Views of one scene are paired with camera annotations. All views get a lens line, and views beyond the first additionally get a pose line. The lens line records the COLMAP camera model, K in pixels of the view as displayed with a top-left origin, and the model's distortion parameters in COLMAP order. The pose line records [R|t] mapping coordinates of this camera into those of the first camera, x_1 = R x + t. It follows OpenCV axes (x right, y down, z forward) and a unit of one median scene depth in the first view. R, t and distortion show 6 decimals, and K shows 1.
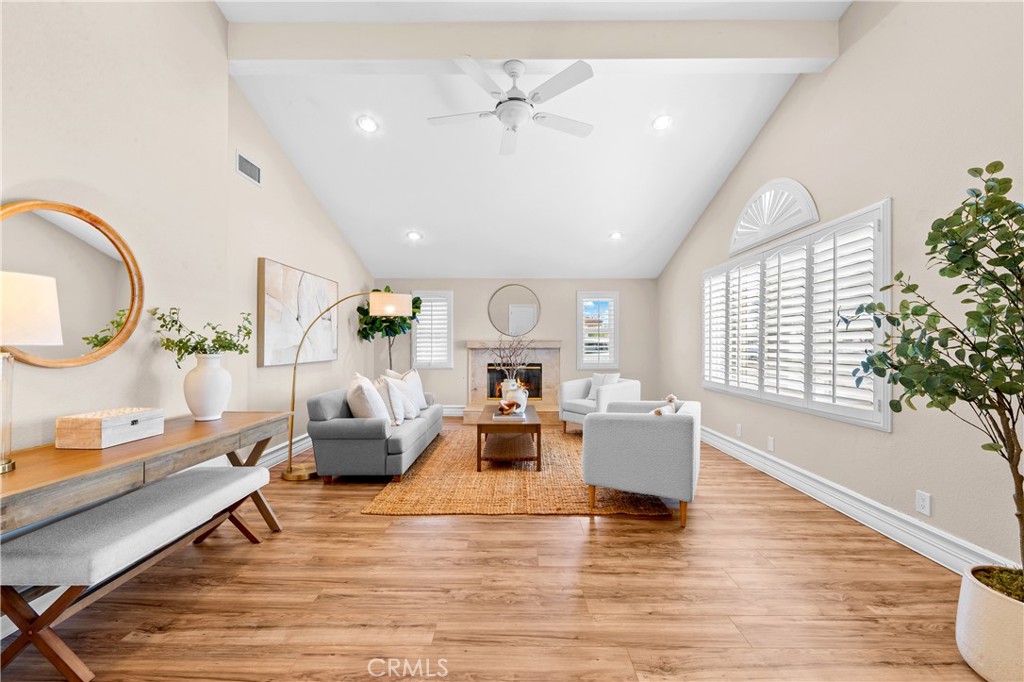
lens RADIAL K [[407.7, 0, 514.9], [0, 407.7, 341.6], [0, 0, 1]] dist [-0.001280, -0.000699]
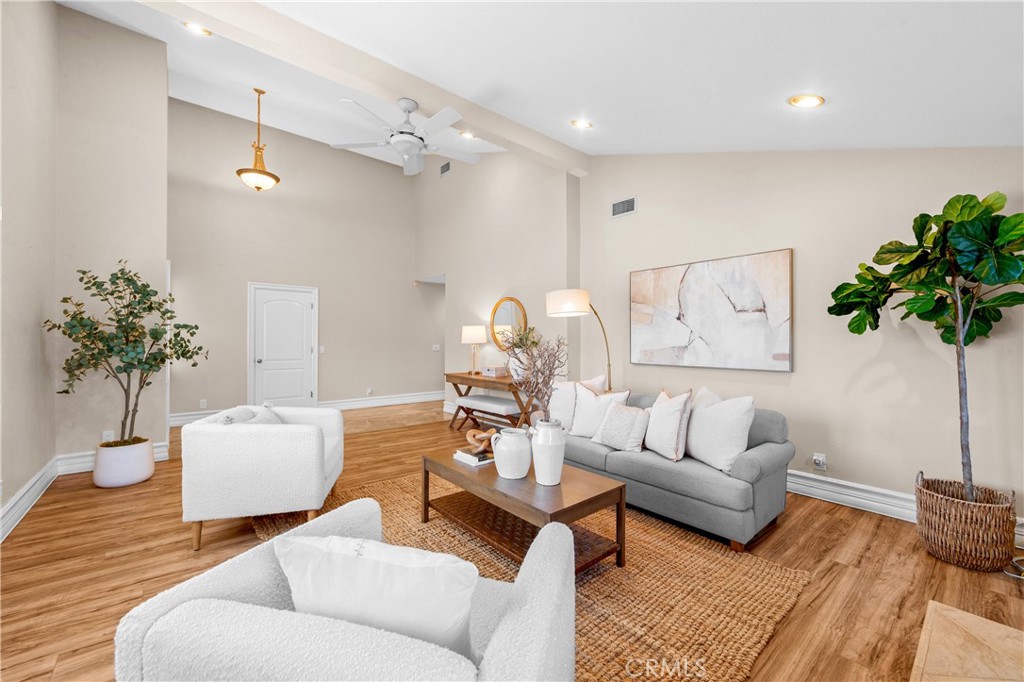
lens RADIAL K [[407.7, 0, 517.5], [0, 407.7, 345.1], [0, 0, 1]] dist [-0.001280, -0.000699]
pose [[-0.753657, 0.002870, -0.657261, 0.453360], [-0.000872, 0.999985, 0.005366, 0.001606], [0.657267, 0.004617, -0.753644, 1.817634]]
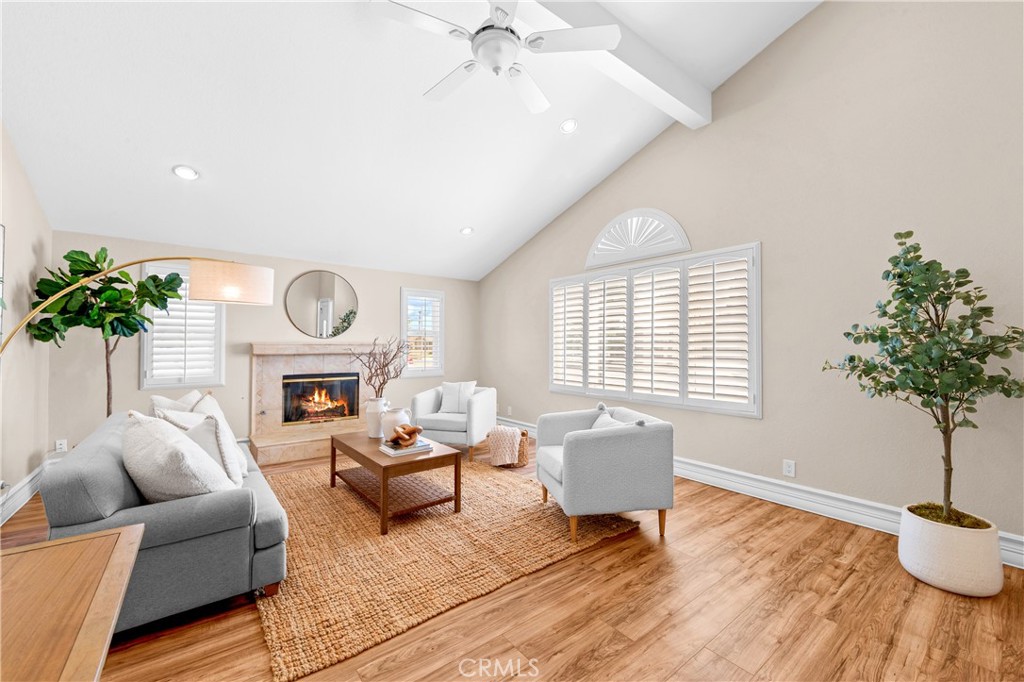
lens RADIAL K [[407.7, 0, 513.3], [0, 407.7, 341.9], [0, 0, 1]] dist [-0.001280, -0.000699]
pose [[0.779137, 0.008583, 0.626795, -0.390968], [-0.007303, 0.999963, -0.004614, -0.010851], [-0.626811, -0.000983, 0.779171, 0.344367]]
